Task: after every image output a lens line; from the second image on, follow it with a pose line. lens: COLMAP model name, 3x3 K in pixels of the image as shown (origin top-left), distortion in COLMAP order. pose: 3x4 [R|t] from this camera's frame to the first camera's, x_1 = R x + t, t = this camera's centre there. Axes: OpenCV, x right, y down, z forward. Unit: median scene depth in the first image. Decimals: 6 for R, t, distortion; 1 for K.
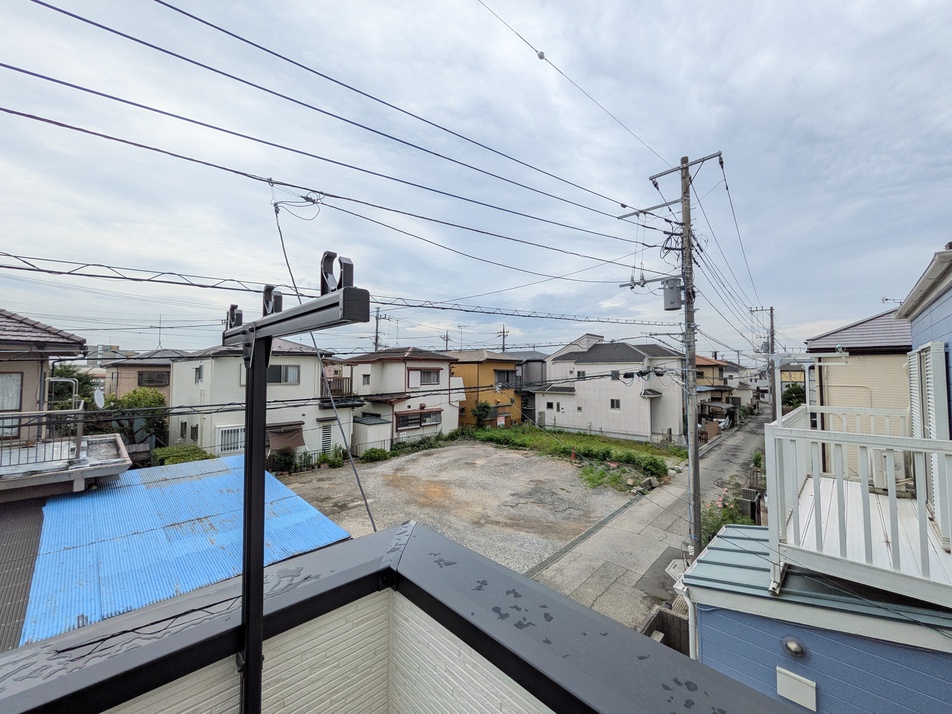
lens RADIAL K [[379.8, 0, 475.2], [0, 379.8, 353.7], [0, 0, 1]] dist [-0.000875, 0.000488]
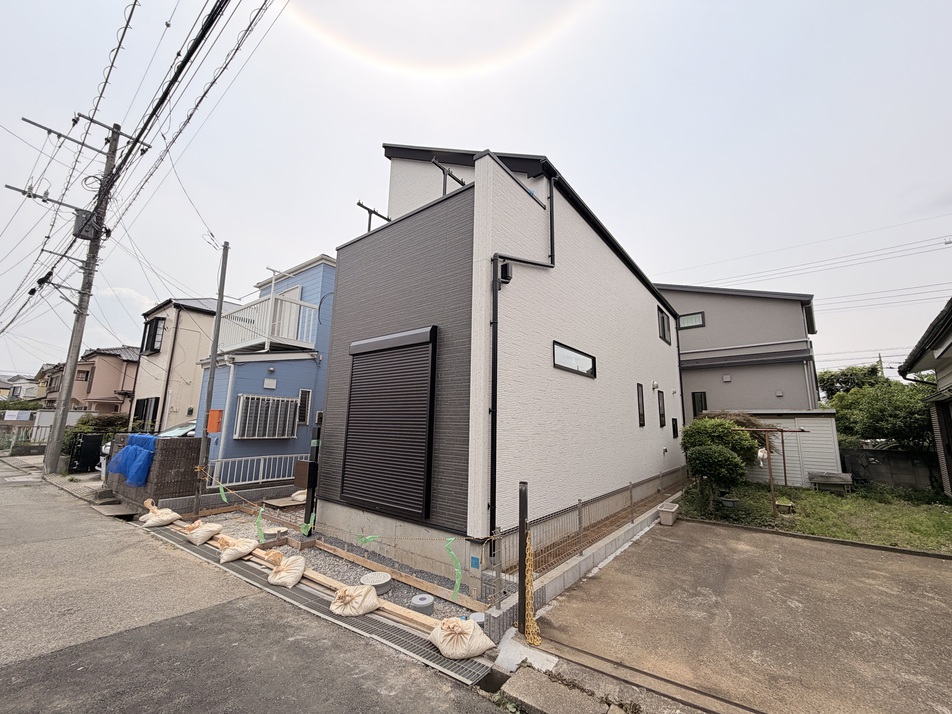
lens RADIAL K [[377.6, 0, 475.9], [0, 377.6, 357.2], [0, 0, 1]] dist [0.000454, 0.000063]
pose [[-0.140662, 0.171492, 0.975092, -0.640211], [-0.070329, 0.980665, -0.182617, 0.337392], [-0.987557, -0.094265, -0.125881, -0.033102]]
